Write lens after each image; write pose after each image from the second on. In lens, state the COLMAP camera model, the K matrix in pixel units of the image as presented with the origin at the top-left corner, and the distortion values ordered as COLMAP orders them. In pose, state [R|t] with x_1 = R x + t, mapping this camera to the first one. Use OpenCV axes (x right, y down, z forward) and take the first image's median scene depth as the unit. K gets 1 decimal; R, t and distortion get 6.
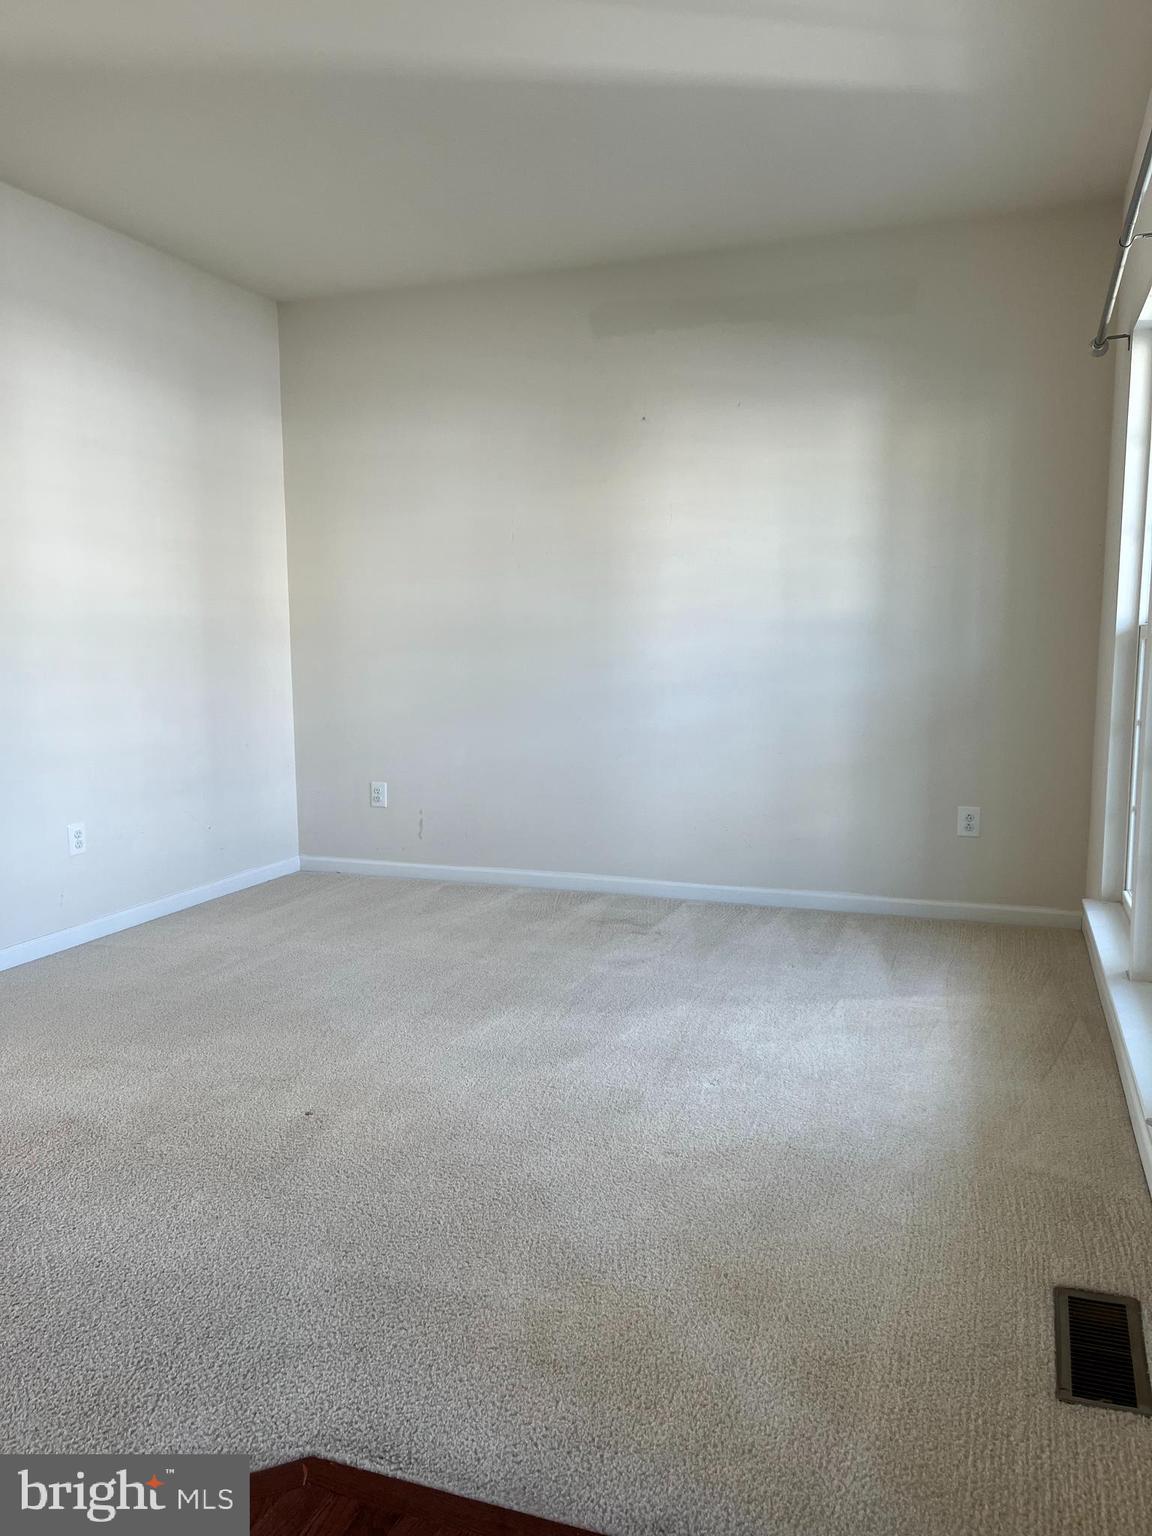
lens RADIAL K [[1163.9, 0, 576.0], [0, 1163.9, 768.0], [0, 0, 1]] dist [0.042780, -0.052360]
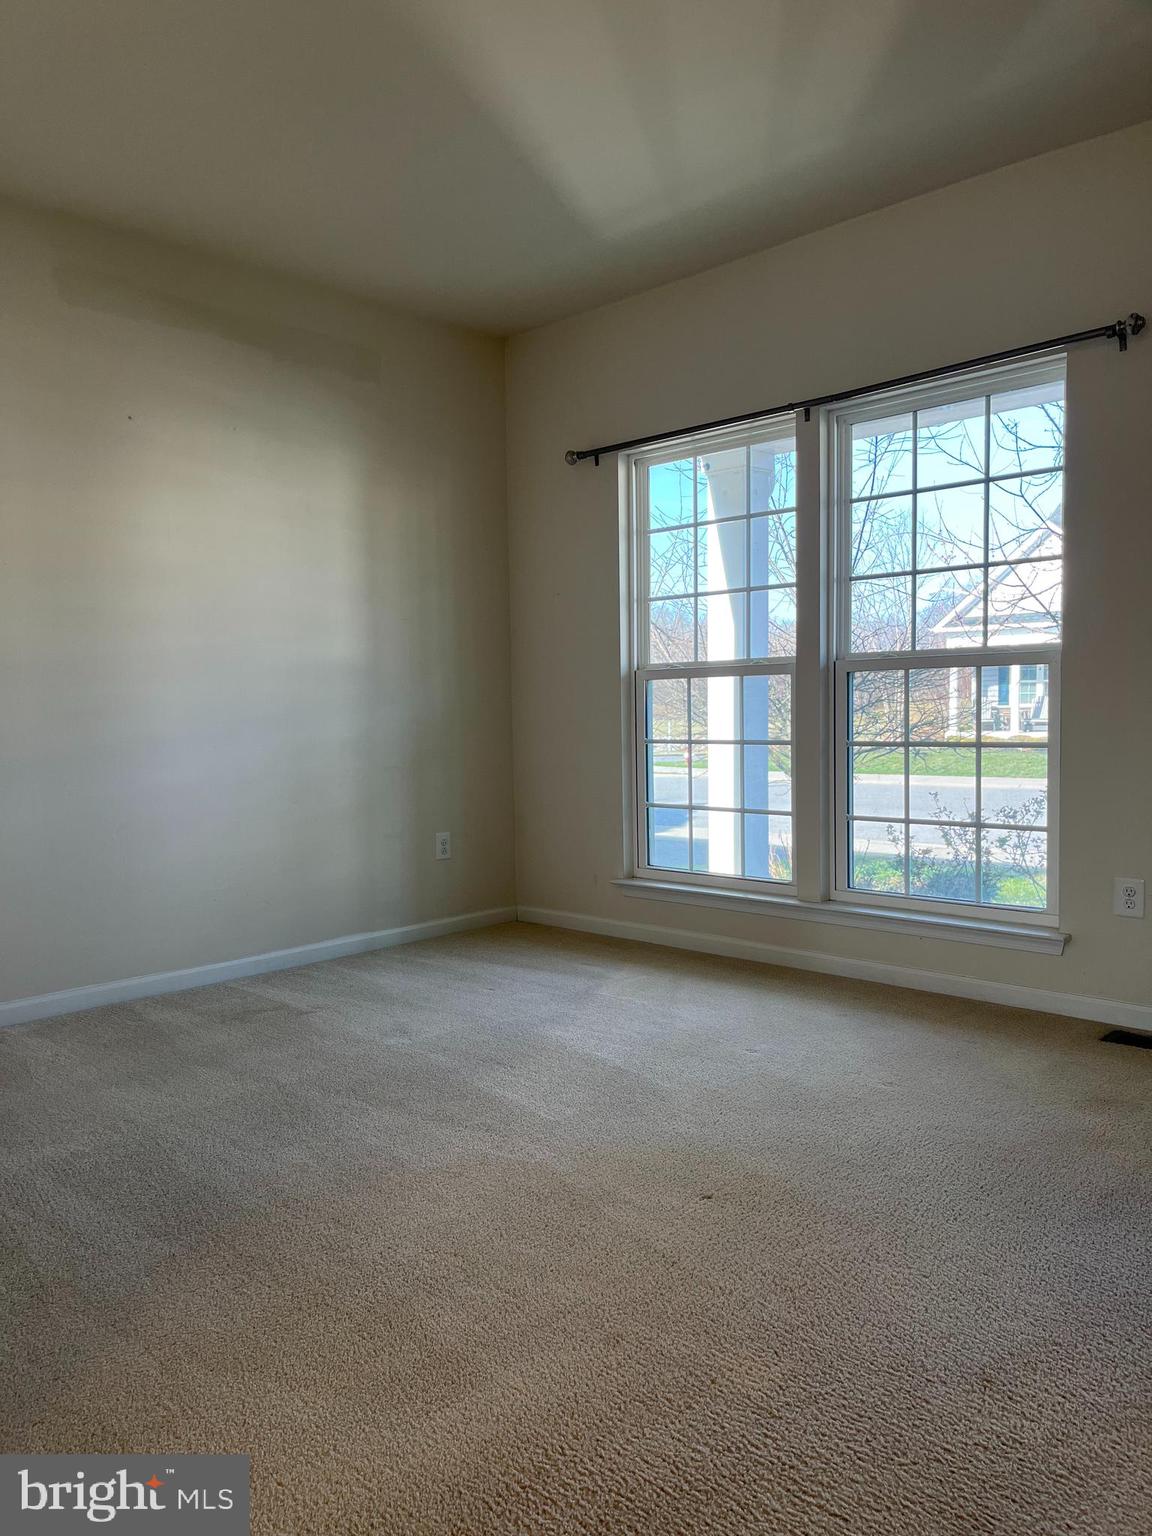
lens RADIAL K [[1163.9, 0, 576.0], [0, 1163.9, 768.0], [0, 0, 1]] dist [0.042780, -0.052360]
pose [[0.395635, -0.055187, 0.916748, -0.632916], [0.116506, 0.993144, 0.009506, -0.024153], [-0.910988, 0.103046, 0.399353, 0.429887]]
